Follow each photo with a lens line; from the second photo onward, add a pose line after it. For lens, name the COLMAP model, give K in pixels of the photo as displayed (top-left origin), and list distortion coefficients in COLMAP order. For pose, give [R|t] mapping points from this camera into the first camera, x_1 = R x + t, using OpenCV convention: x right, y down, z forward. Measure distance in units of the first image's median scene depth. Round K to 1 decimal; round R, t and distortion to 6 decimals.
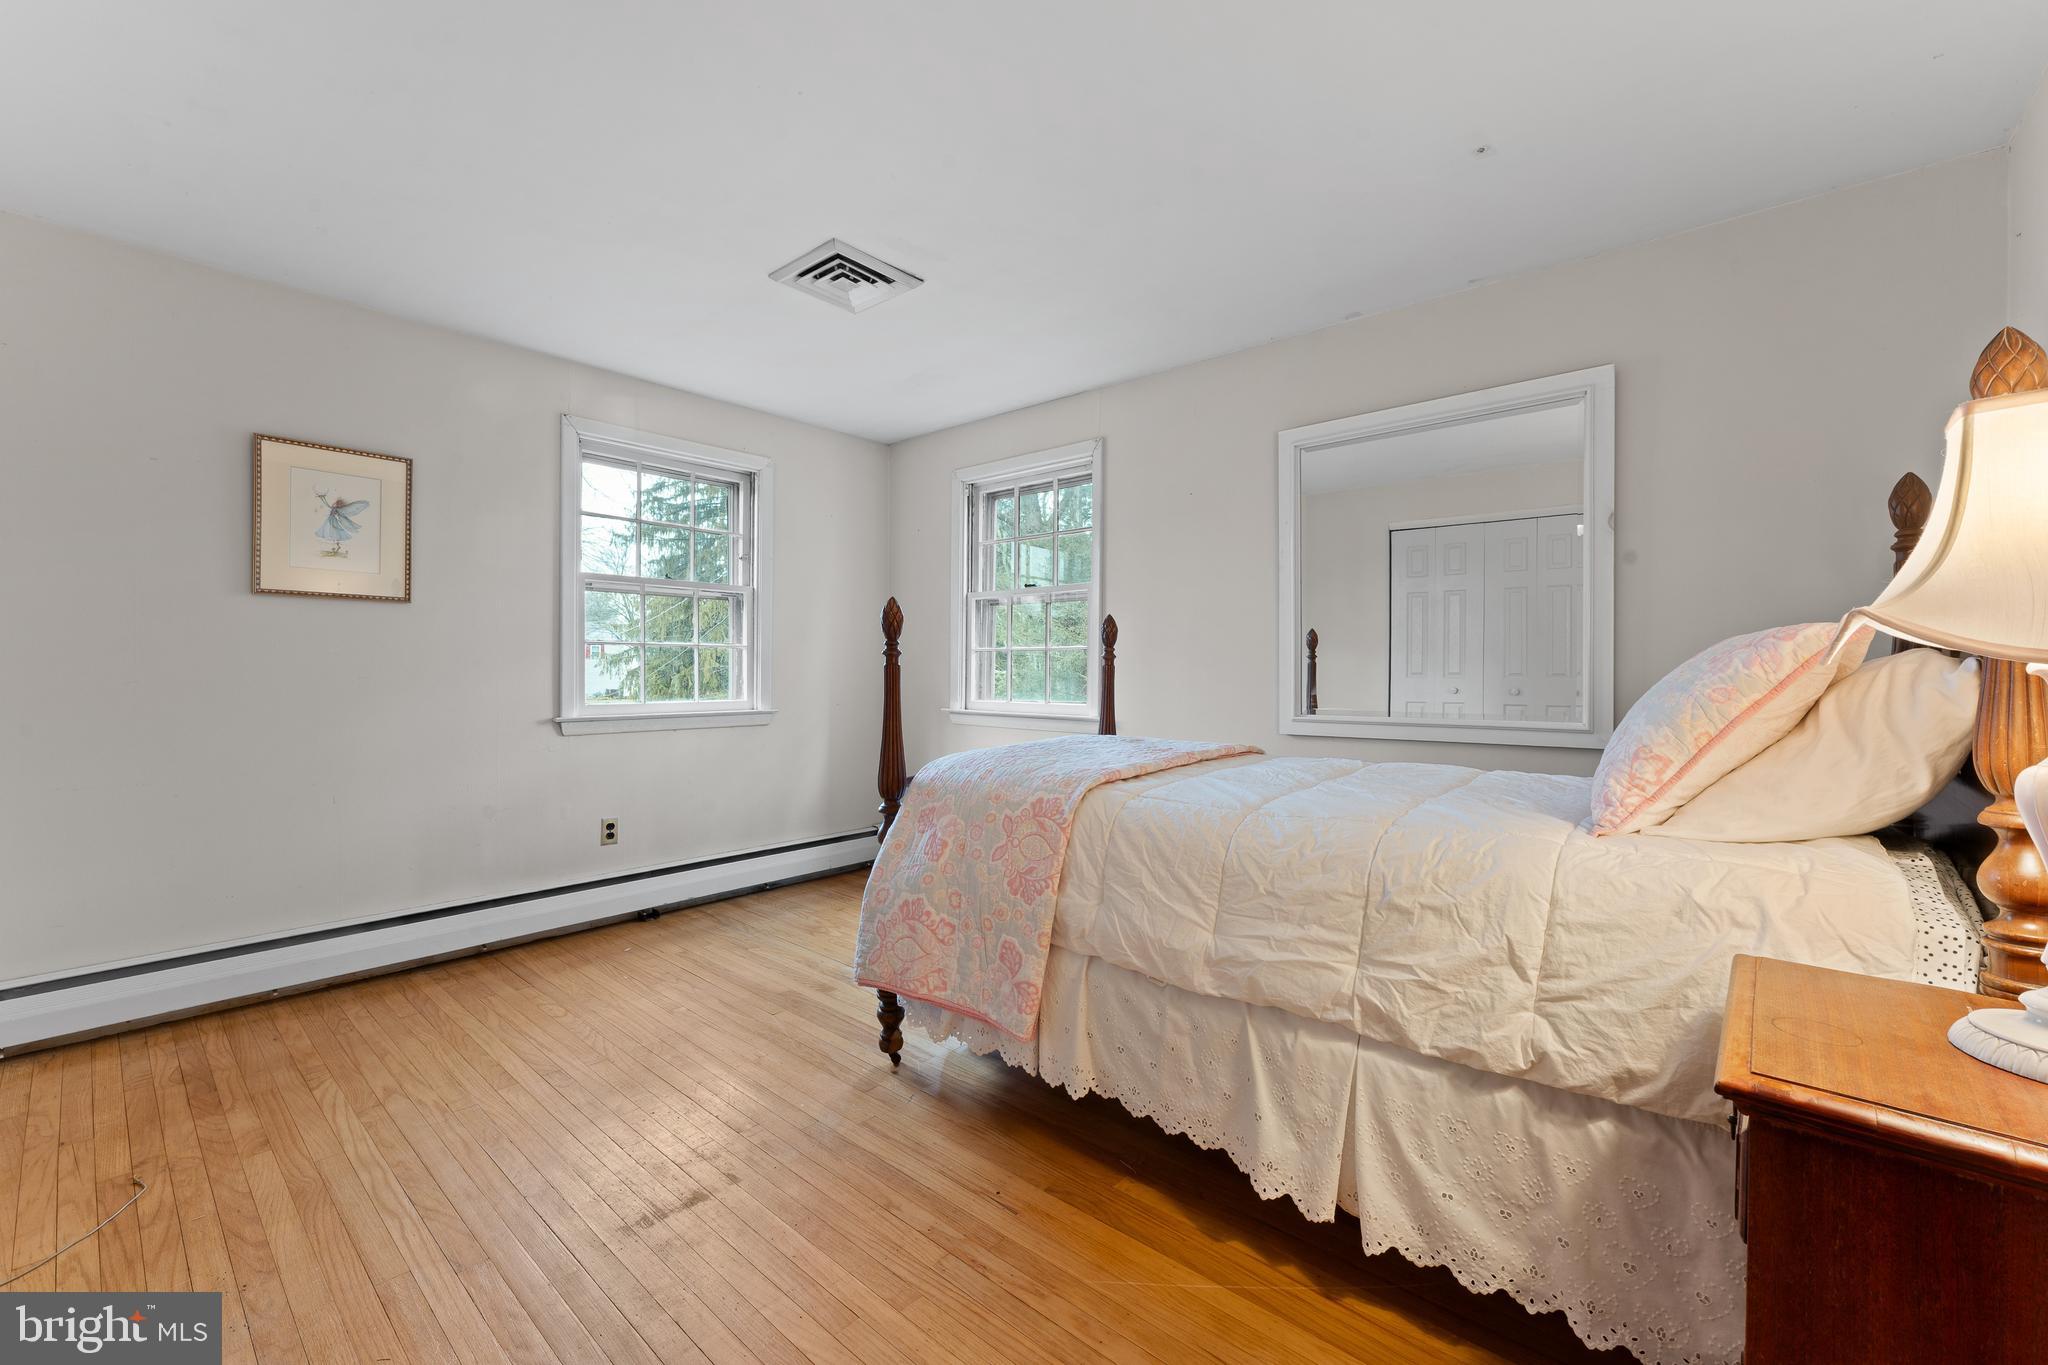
lens RADIAL K [[813.5, 0, 1024.0], [0, 813.5, 682.5], [0, 0, 1]] dist [-0.000396, -0.000247]
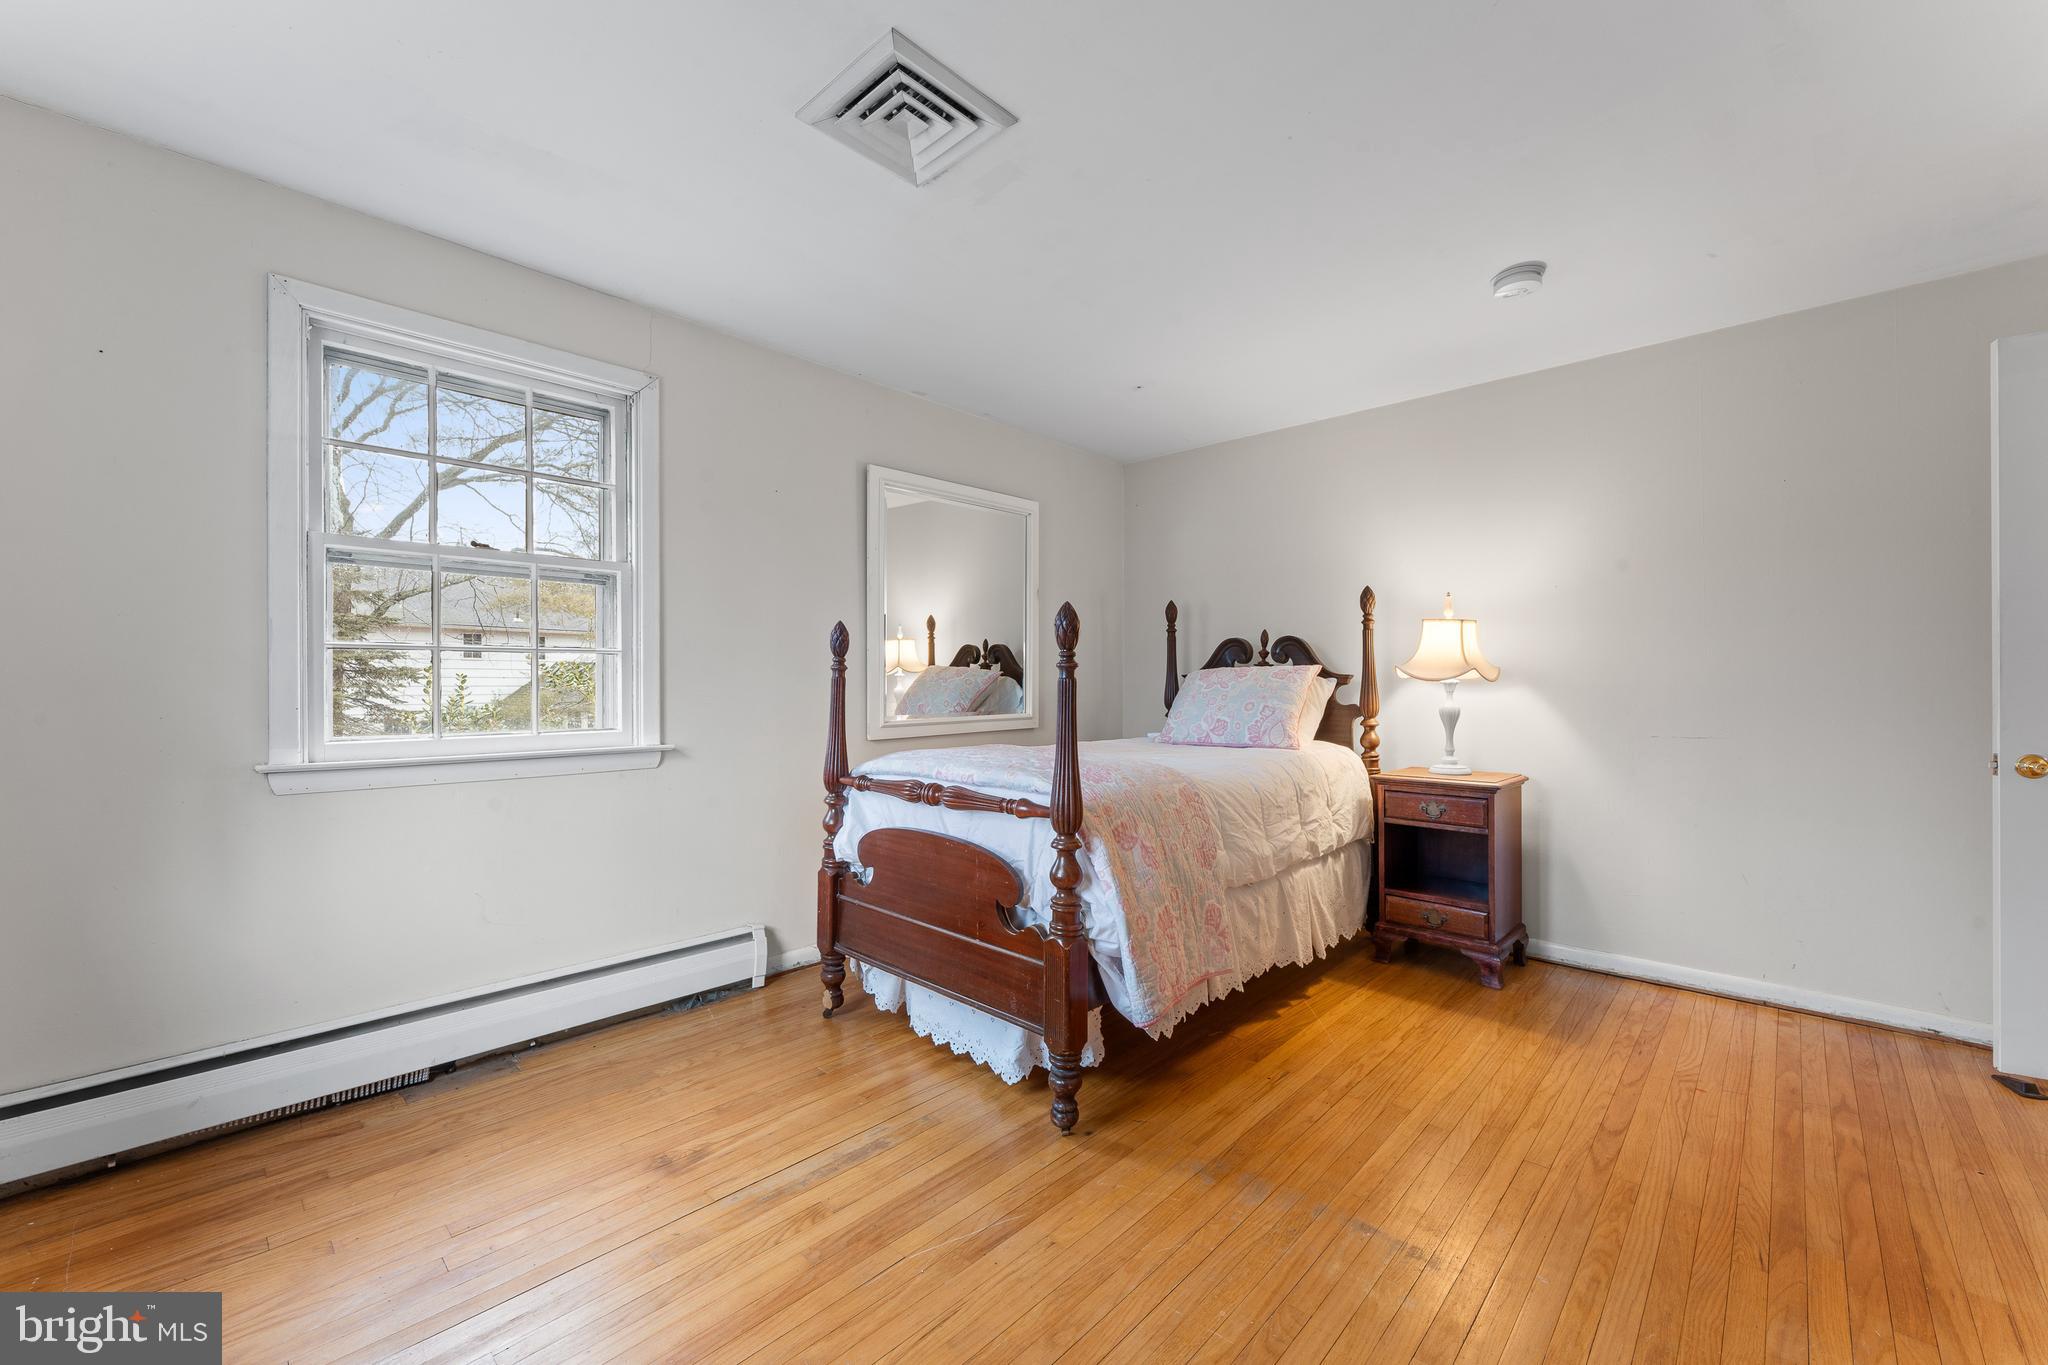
lens RADIAL K [[813.5, 0, 1024.0], [0, 813.5, 682.5], [0, 0, 1]] dist [-0.000396, -0.000247]
pose [[0.043692, -0.004585, 0.999035, -1.272411], [0.015000, 0.999880, 0.003933, -0.027269], [-0.998932, 0.014814, 0.043756, 1.236718]]
